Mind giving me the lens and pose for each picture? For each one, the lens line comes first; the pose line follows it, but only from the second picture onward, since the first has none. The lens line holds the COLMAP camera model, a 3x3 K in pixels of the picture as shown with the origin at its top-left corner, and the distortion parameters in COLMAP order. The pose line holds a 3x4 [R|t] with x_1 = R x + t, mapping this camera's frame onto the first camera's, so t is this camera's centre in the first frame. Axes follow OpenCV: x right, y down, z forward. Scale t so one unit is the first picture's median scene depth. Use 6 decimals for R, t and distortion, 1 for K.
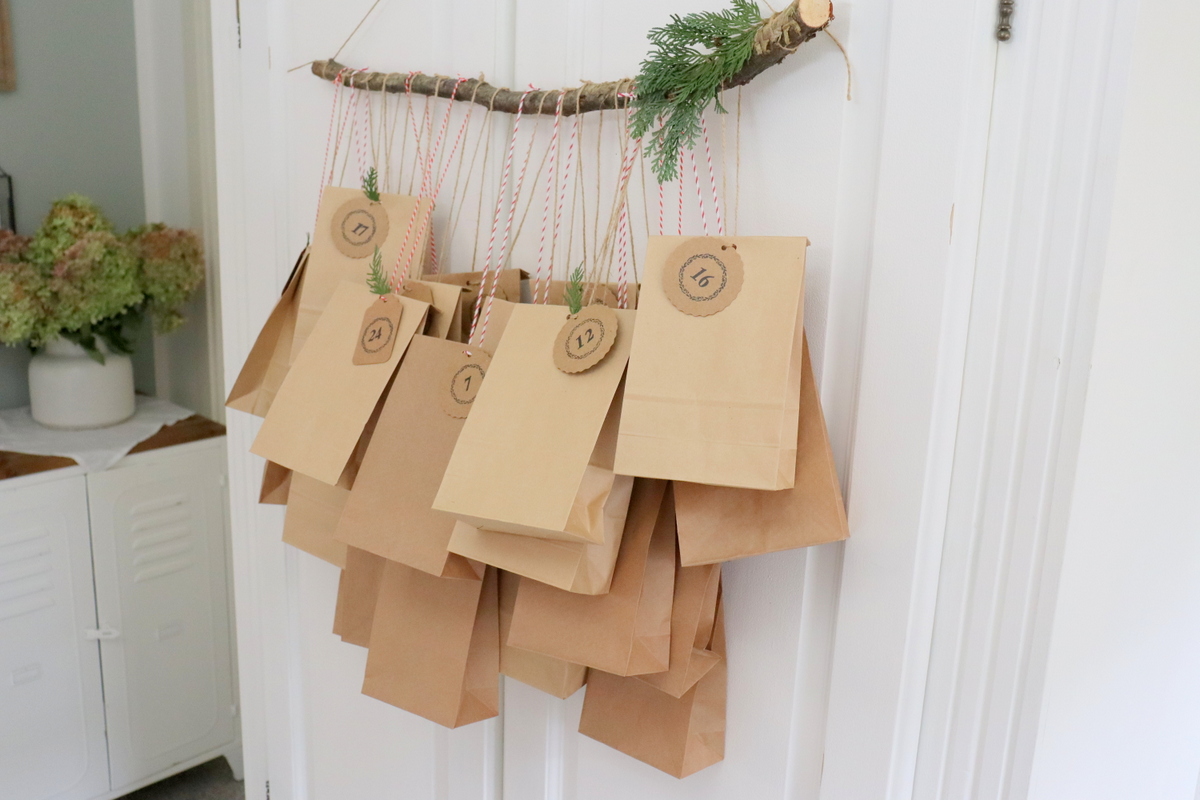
lens RADIAL K [[1196.4, 0, 606.5], [0, 1196.4, 391.5], [0, 0, 1]] dist [-0.039792, 0.000000]
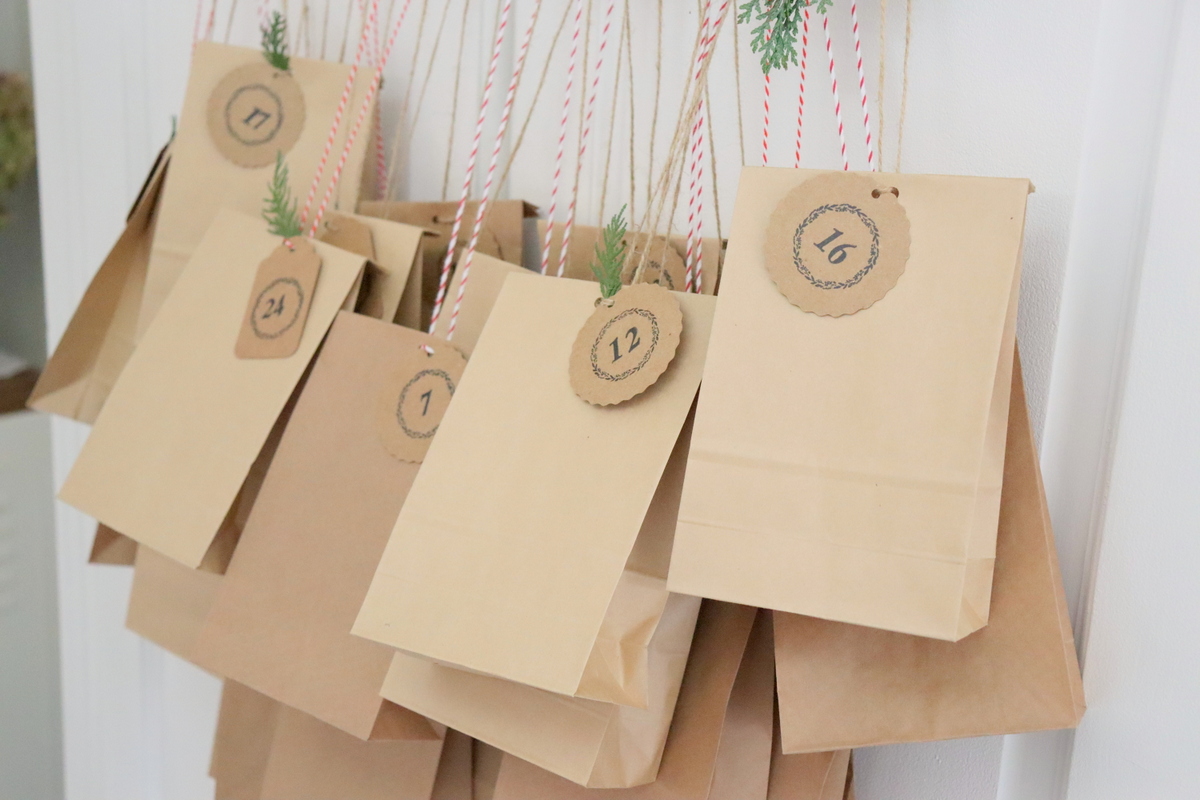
lens RADIAL K [[1791.7, 0, 603.1], [0, 1791.7, 401.9], [0, 0, 1]] dist [0.110848, 0.000000]
pose [[0.998626, 0.027575, -0.044551, 0.010212], [-0.025116, 0.998179, 0.054842, -0.061384], [0.045982, -0.053648, 0.997501, 0.139487]]
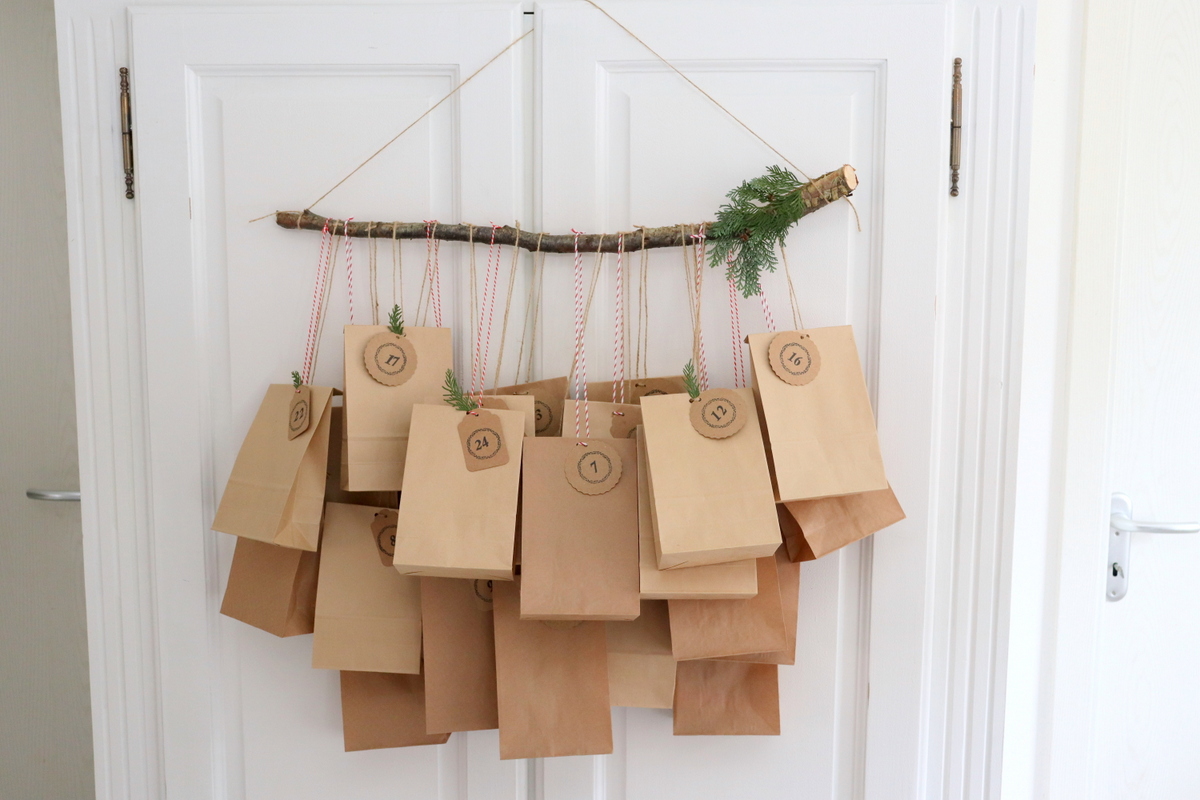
lens RADIAL K [[1411.9, 0, 598.6], [0, 1411.9, 405.4], [0, 0, 1]] dist [-0.035289, 0.000000]
pose [[0.799419, -0.117435, 0.589184, -1.044943], [0.168993, 0.985066, -0.032953, -0.022147], [-0.576516, 0.125911, 0.807326, -0.219538]]
